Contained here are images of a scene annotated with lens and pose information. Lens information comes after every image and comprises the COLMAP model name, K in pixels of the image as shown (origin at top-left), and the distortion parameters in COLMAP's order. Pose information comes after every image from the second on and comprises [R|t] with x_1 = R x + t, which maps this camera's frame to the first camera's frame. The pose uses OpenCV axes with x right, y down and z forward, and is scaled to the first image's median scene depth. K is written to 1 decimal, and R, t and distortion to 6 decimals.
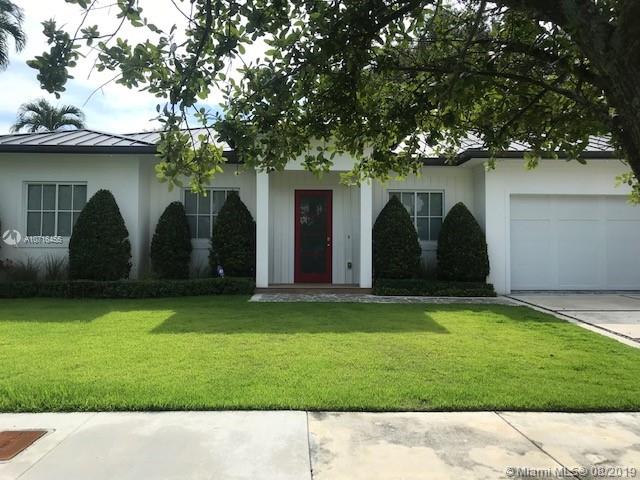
lens RADIAL K [[530.9, 0, 319.8], [0, 530.9, 238.2], [0, 0, 1]] dist [0.035583, -0.007132]
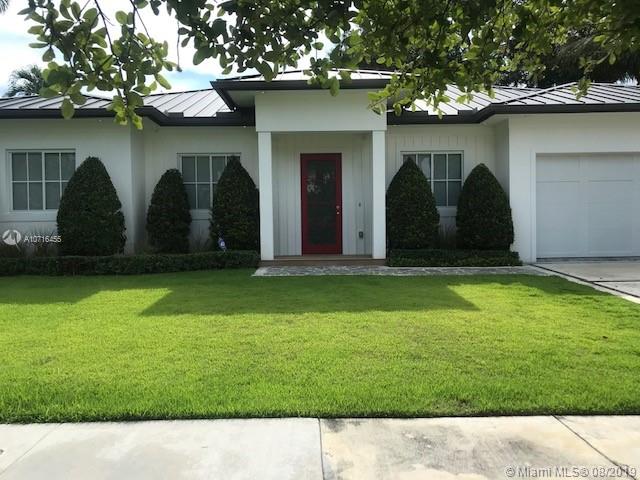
lens RADIAL K [[530.9, 0, 319.8], [0, 530.9, 238.2], [0, 0, 1]] dist [0.035583, -0.007132]
pose [[0.999727, -0.017746, -0.015186, -0.002996], [0.018601, 0.998133, 0.058172, 0.002835], [0.014125, -0.058438, 0.998191, 0.103688]]
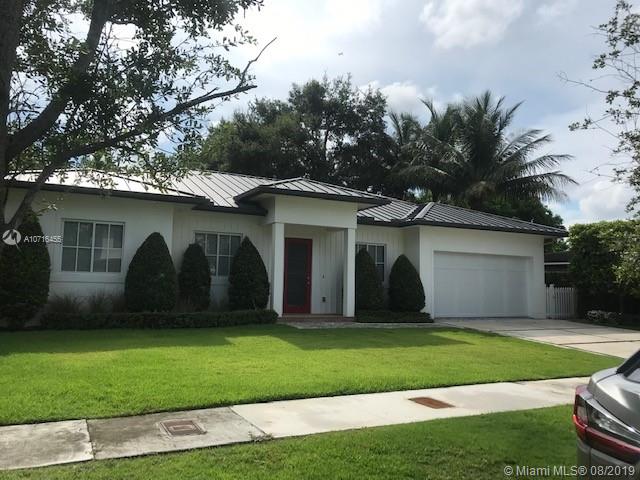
lens RADIAL K [[530.9, 0, 319.8], [0, 530.9, 238.2], [0, 0, 1]] dist [0.035583, -0.007132]
pose [[0.902825, 0.052690, 0.426768, -0.737397], [-0.030043, 0.997768, -0.059632, -0.027238], [-0.428958, 0.041016, 0.902393, -0.222765]]
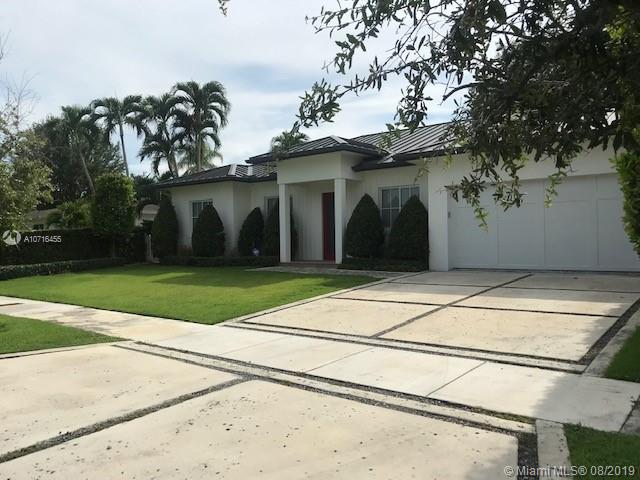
lens RADIAL K [[530.9, 0, 319.8], [0, 530.9, 238.2], [0, 0, 1]] dist [0.035583, -0.007132]
pose [[0.771282, -0.015165, -0.636313, 1.223451], [0.037437, 0.999066, 0.021567, -0.005897], [0.635392, -0.040456, 0.771129, -0.118515]]
